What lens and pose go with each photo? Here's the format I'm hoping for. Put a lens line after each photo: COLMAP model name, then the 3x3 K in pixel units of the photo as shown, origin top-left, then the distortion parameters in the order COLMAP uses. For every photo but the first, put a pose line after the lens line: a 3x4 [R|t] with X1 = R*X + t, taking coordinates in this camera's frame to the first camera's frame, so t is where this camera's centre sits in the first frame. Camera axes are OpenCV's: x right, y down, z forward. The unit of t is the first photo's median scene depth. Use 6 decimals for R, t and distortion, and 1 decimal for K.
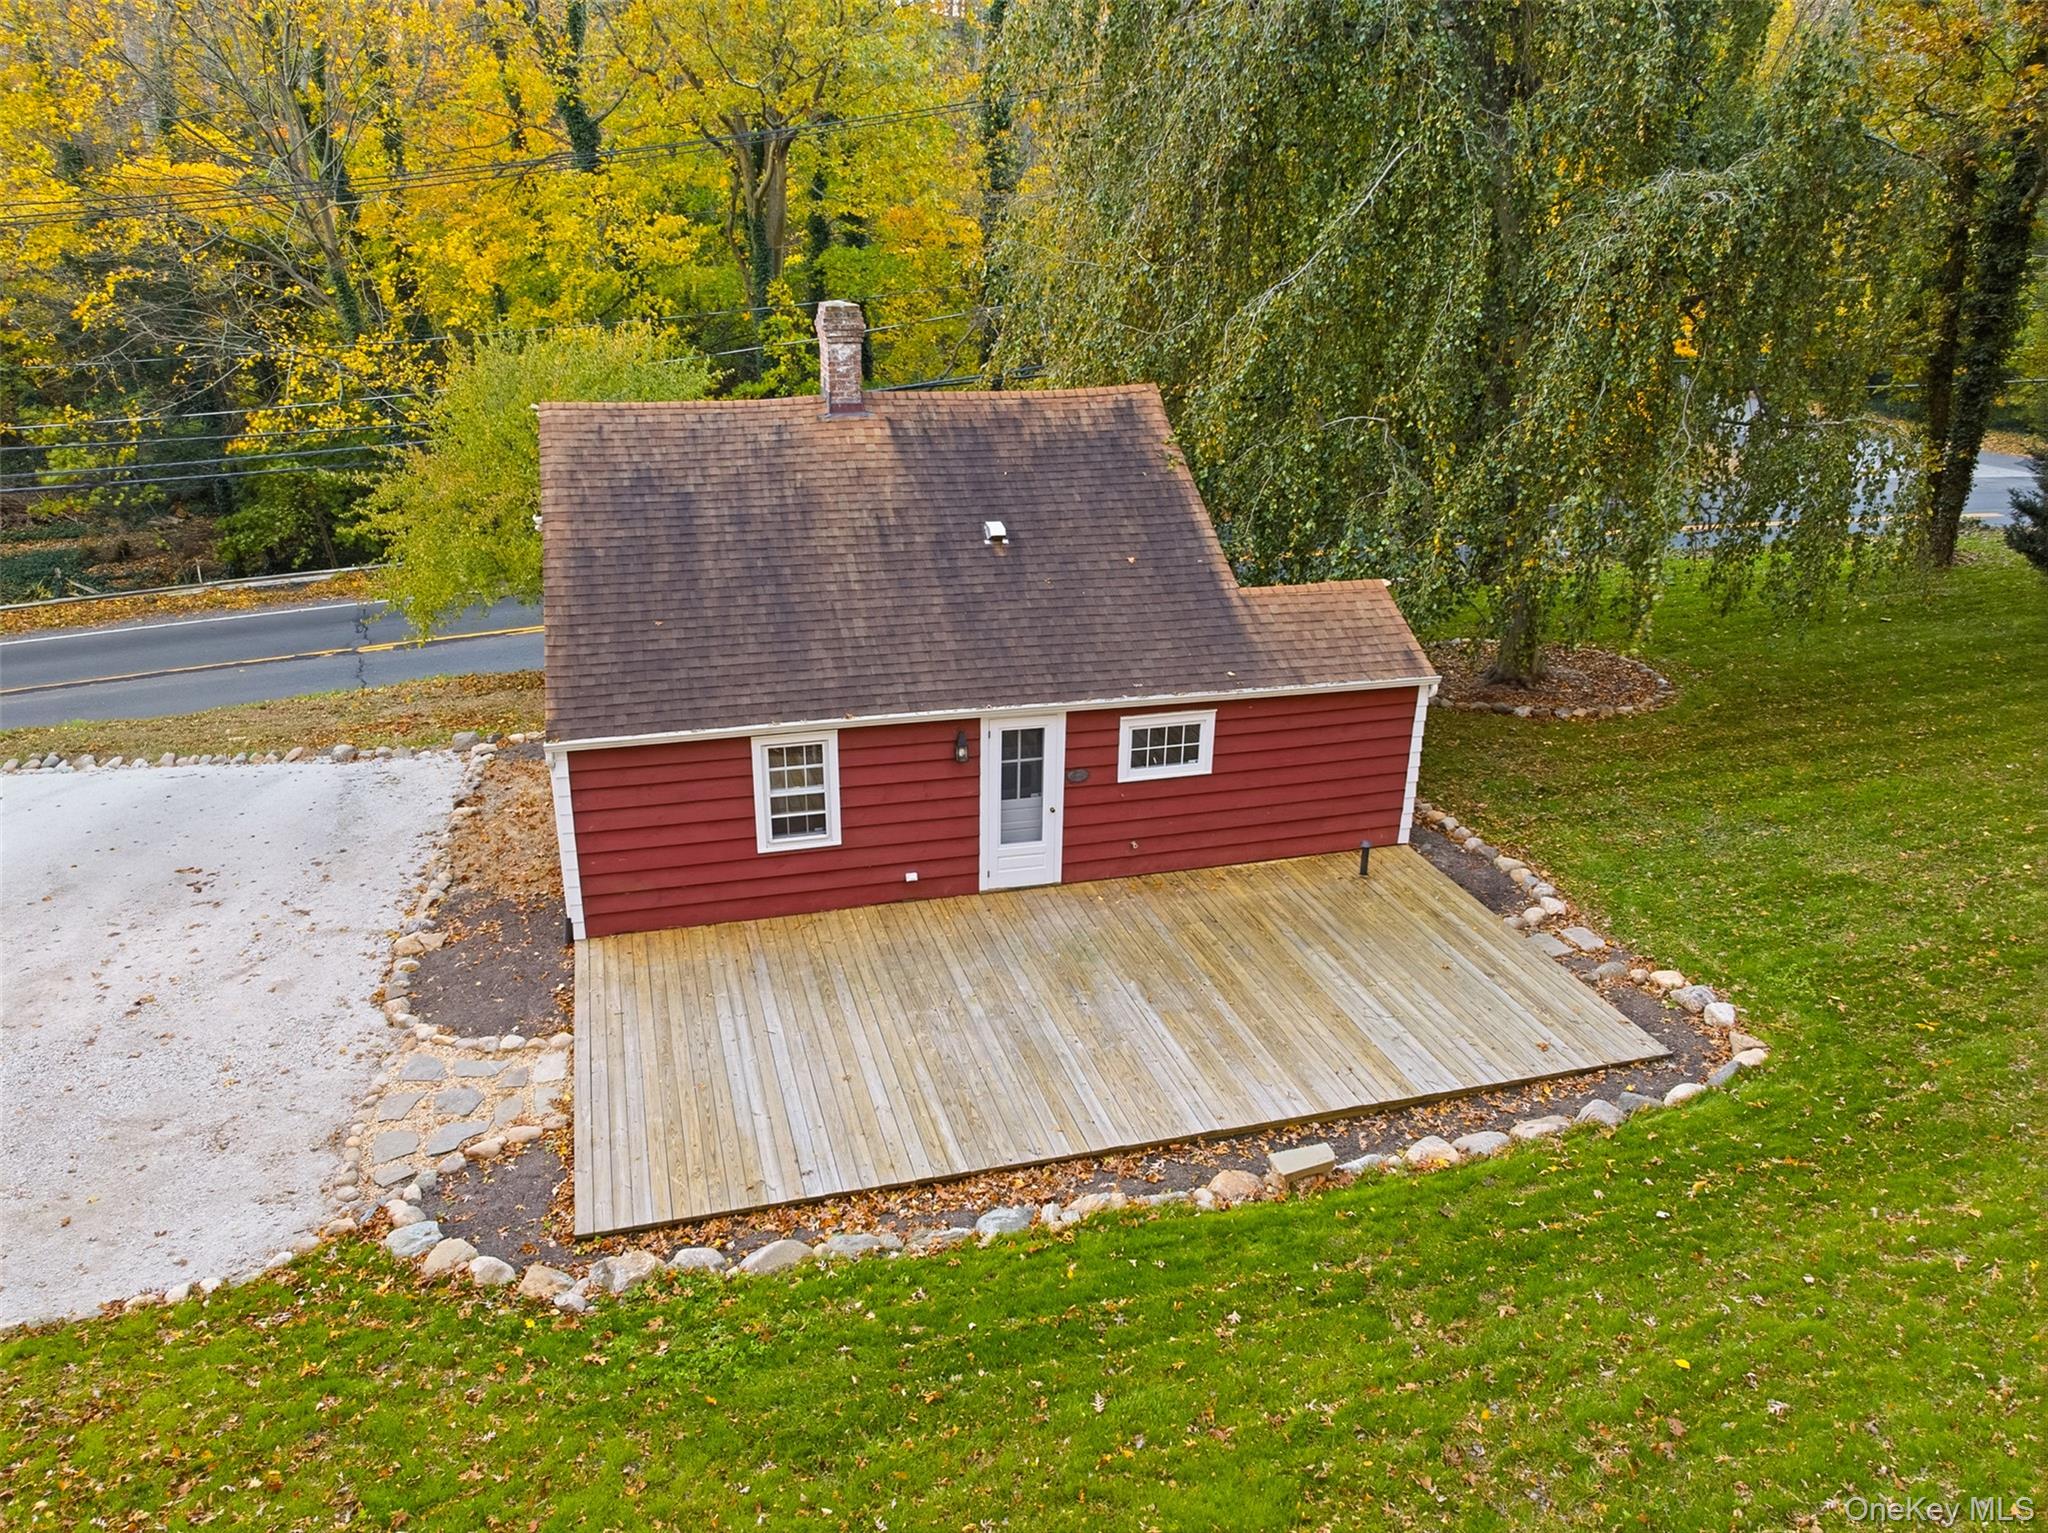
lens RADIAL K [[1425.4, 0, 1024.0], [0, 1425.4, 766.5], [0, 0, 1]] dist [-0.044071, 0.019220]
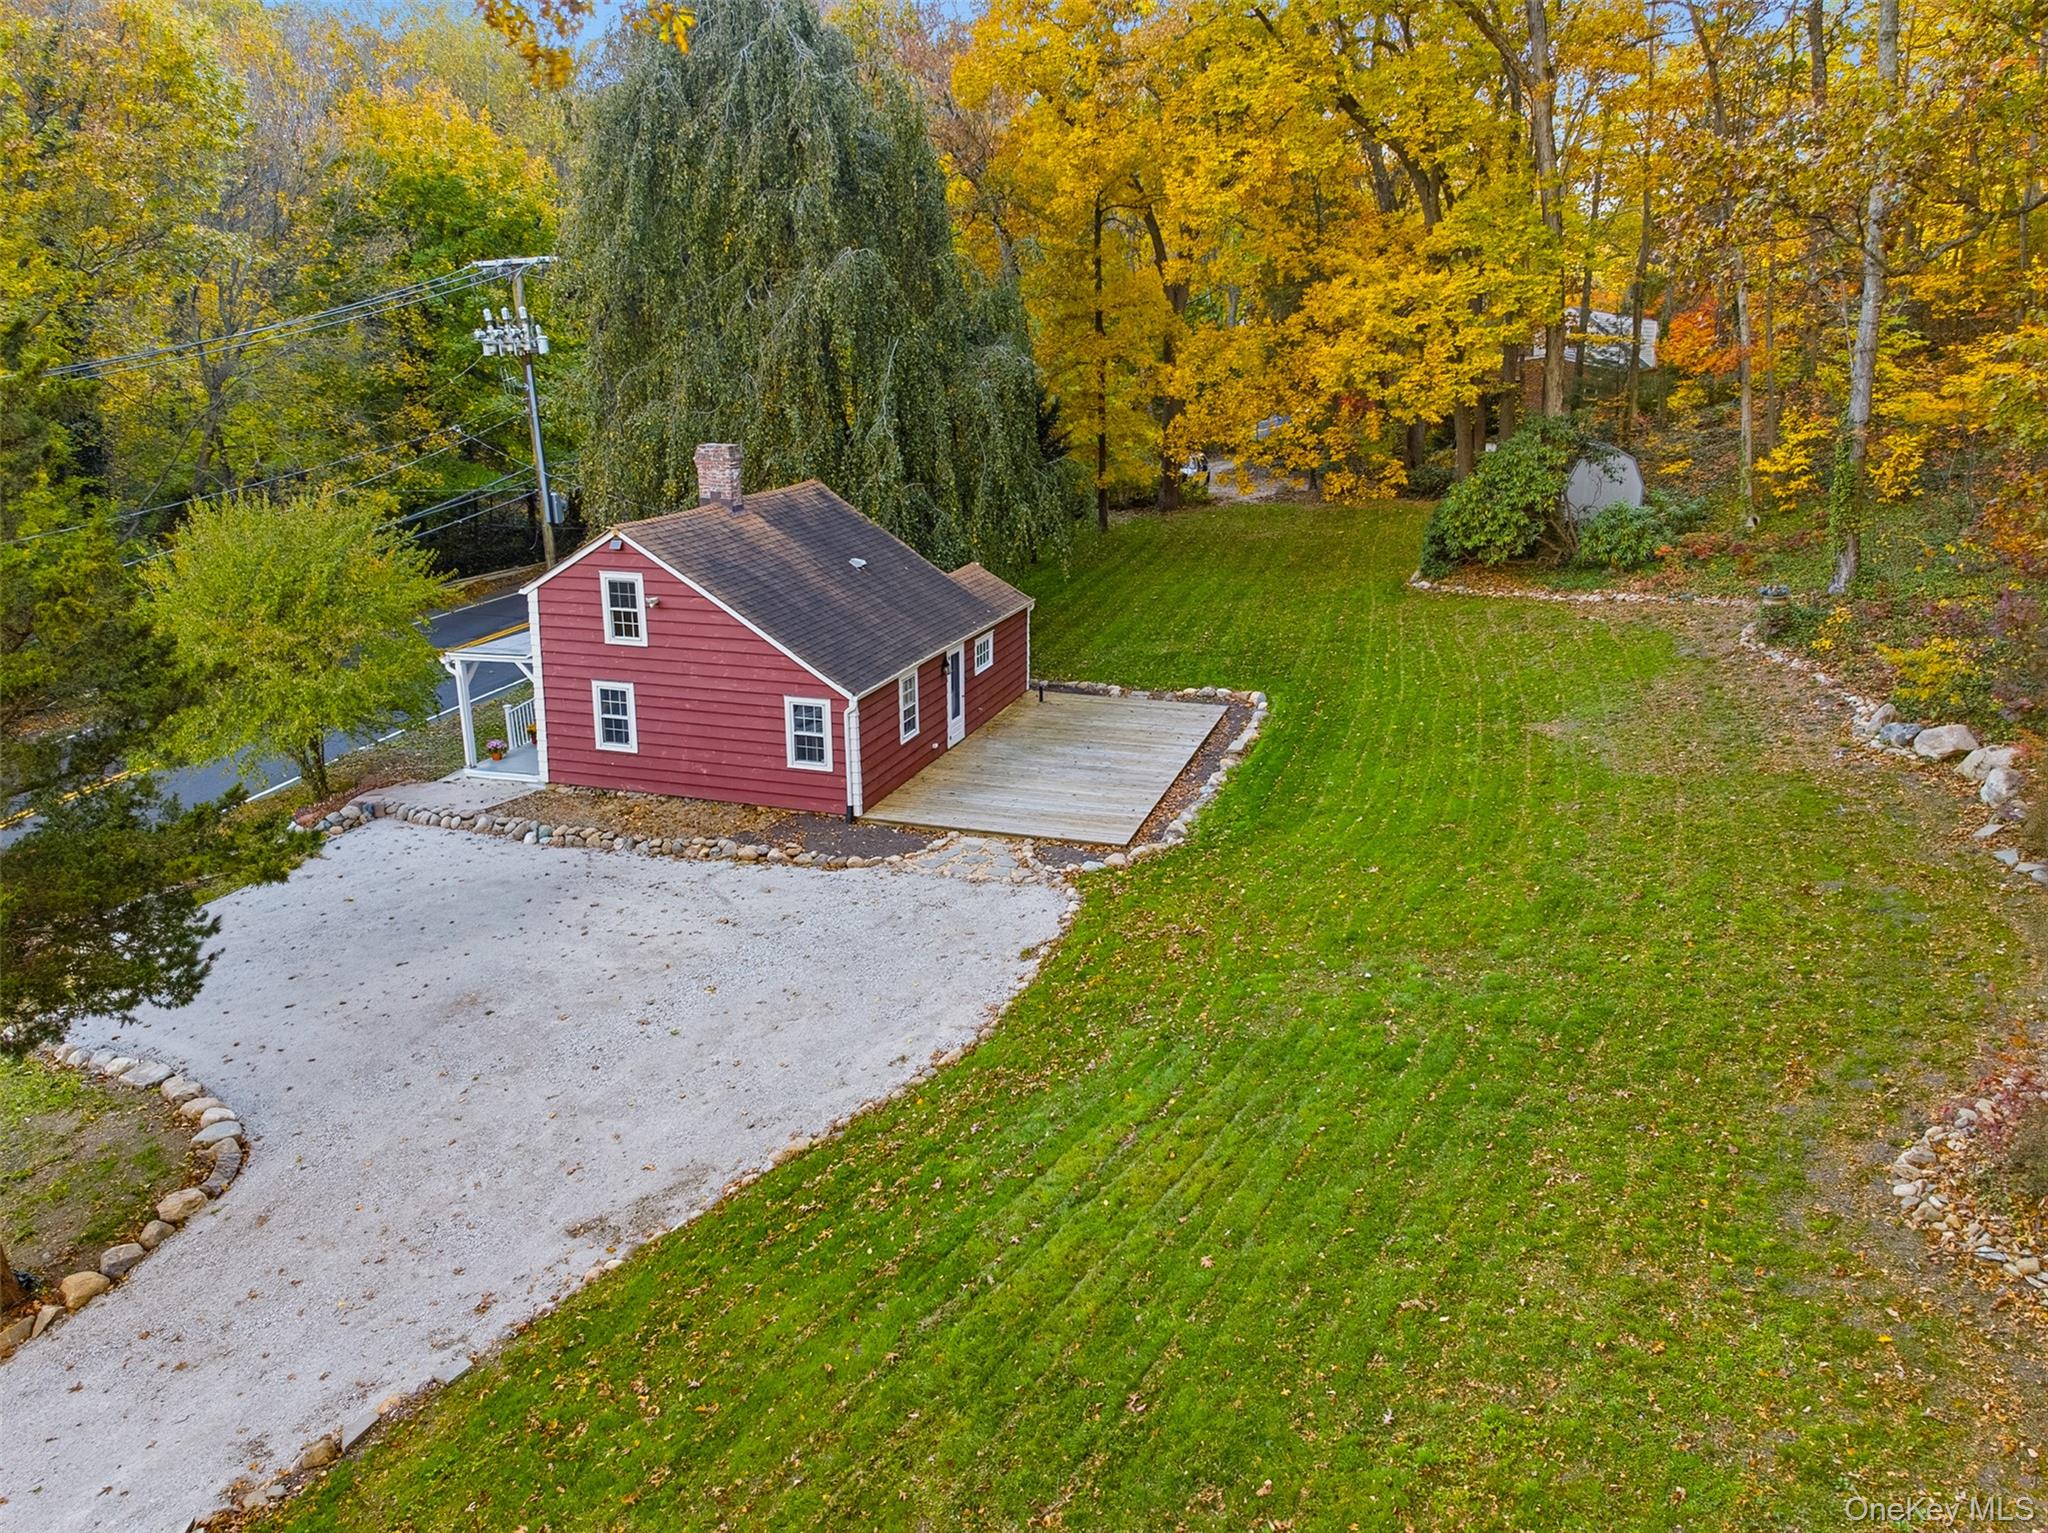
lens RADIAL K [[1425.4, 0, 1024.0], [0, 1425.4, 766.5], [0, 0, 1]] dist [-0.044071, 0.019220]
pose [[0.554337, -0.252163, 0.793174, -1.475145], [0.309744, 0.947048, 0.084607, -0.015935], [-0.772509, 0.198780, 0.603089, -0.172431]]
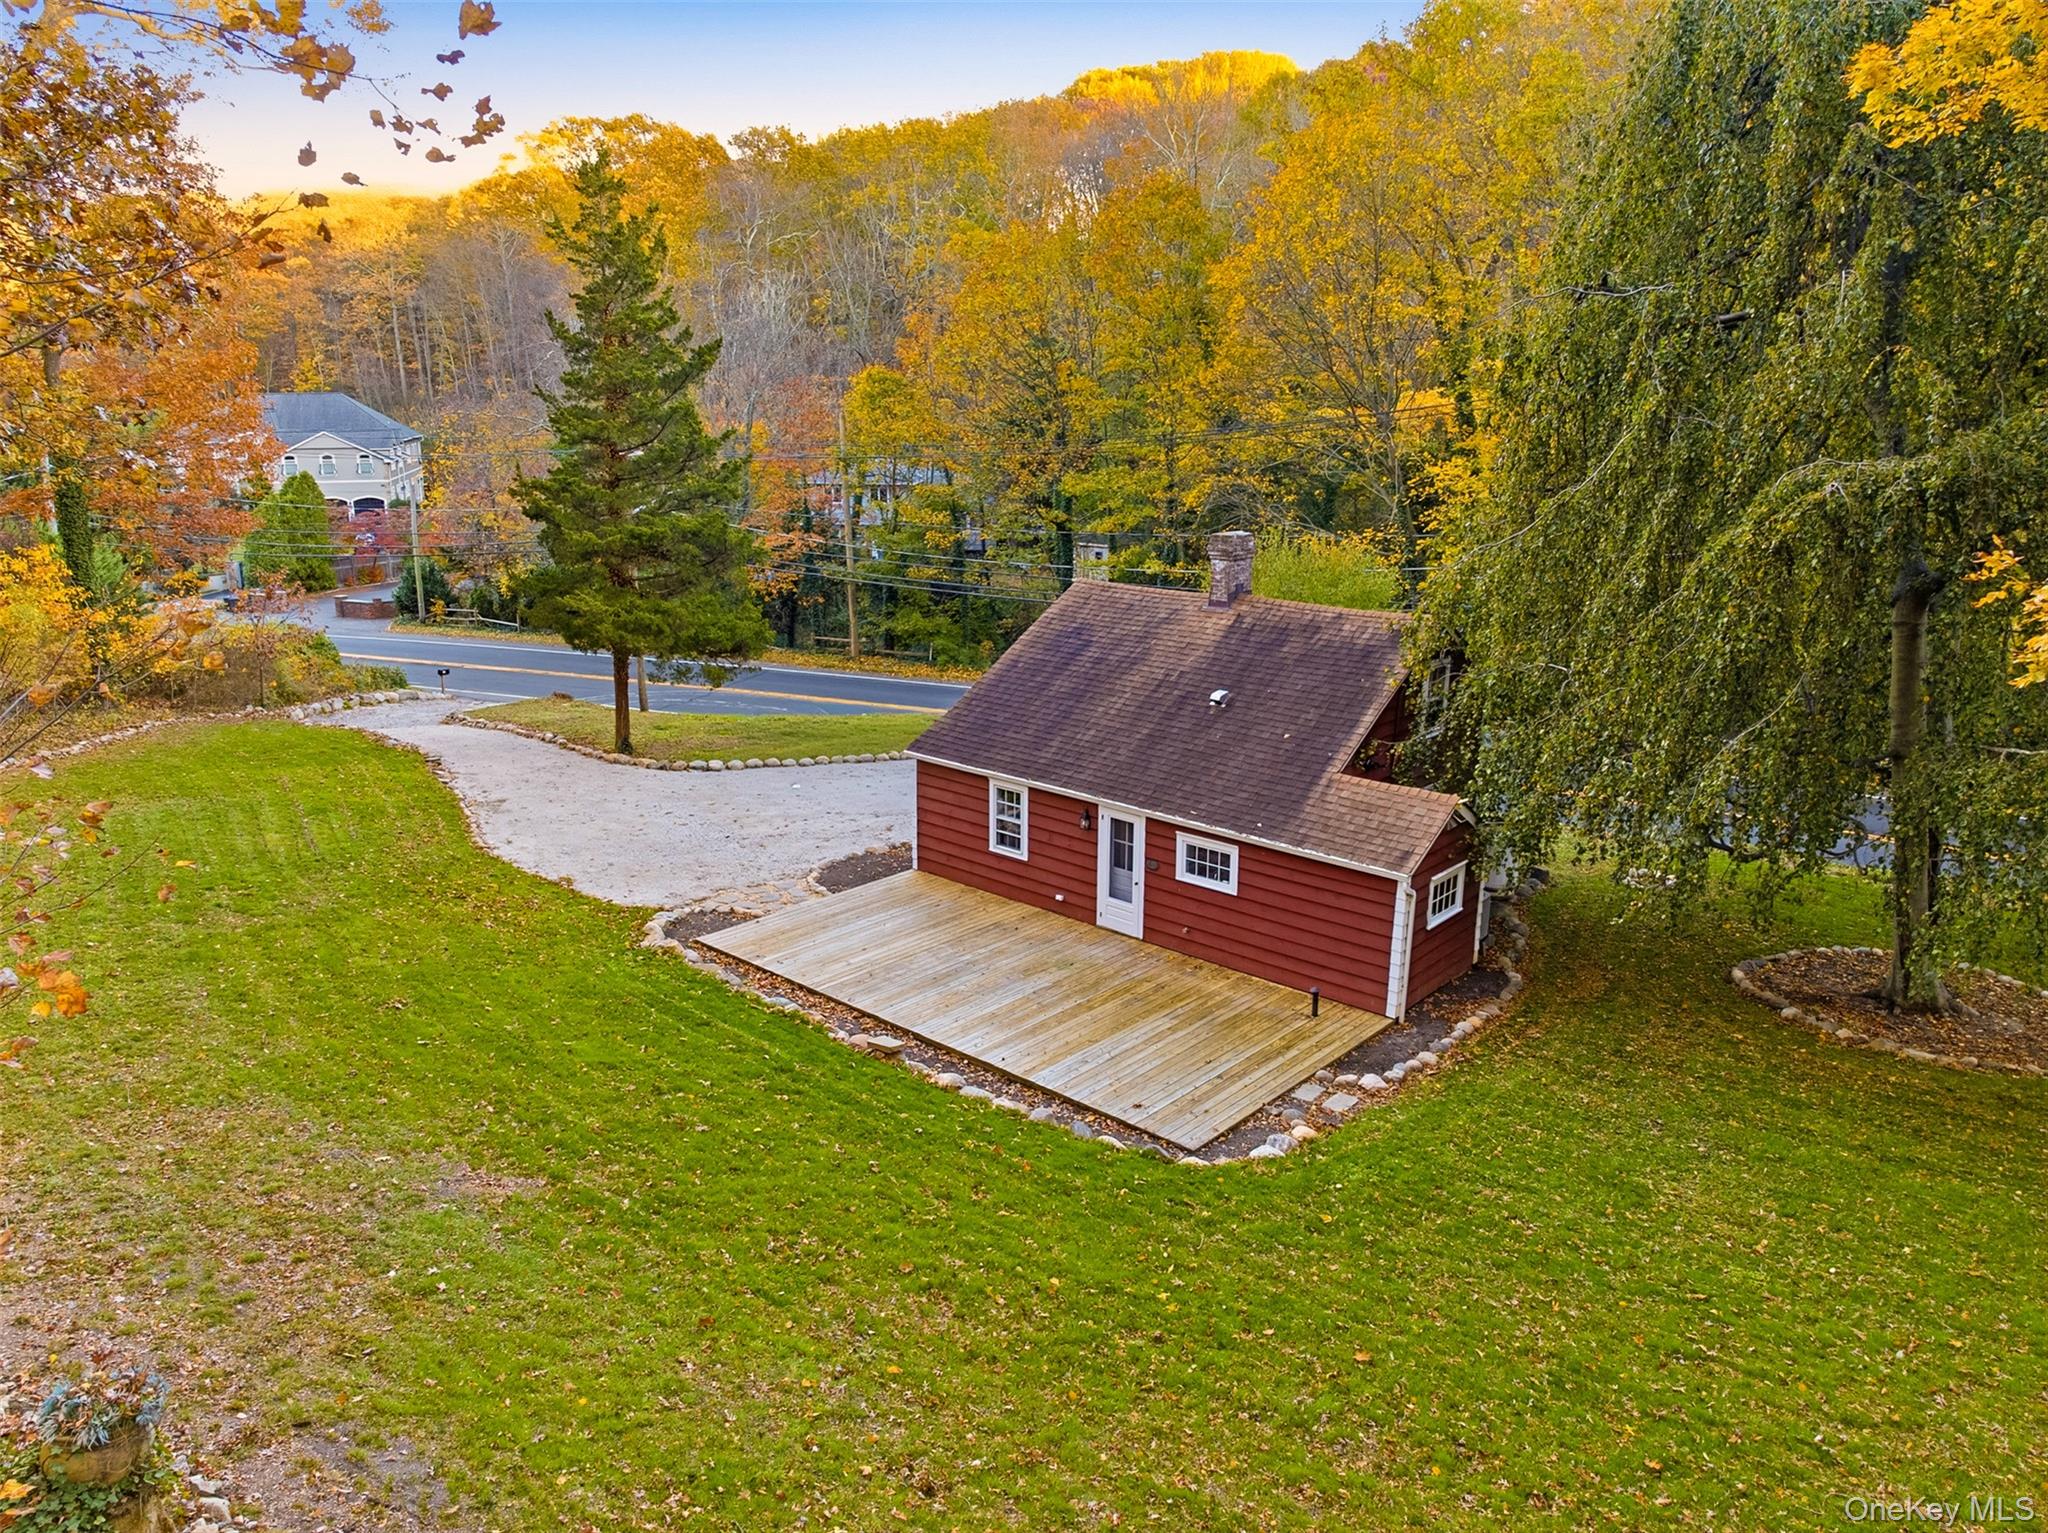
lens RADIAL K [[1425.4, 0, 1024.0], [0, 1425.4, 766.5], [0, 0, 1]] dist [-0.044071, 0.019220]
pose [[0.529385, 0.202400, -0.823884, 1.141381], [-0.307111, 0.950982, 0.036290, -0.100804], [0.790844, 0.233812, 0.565595, 0.078028]]
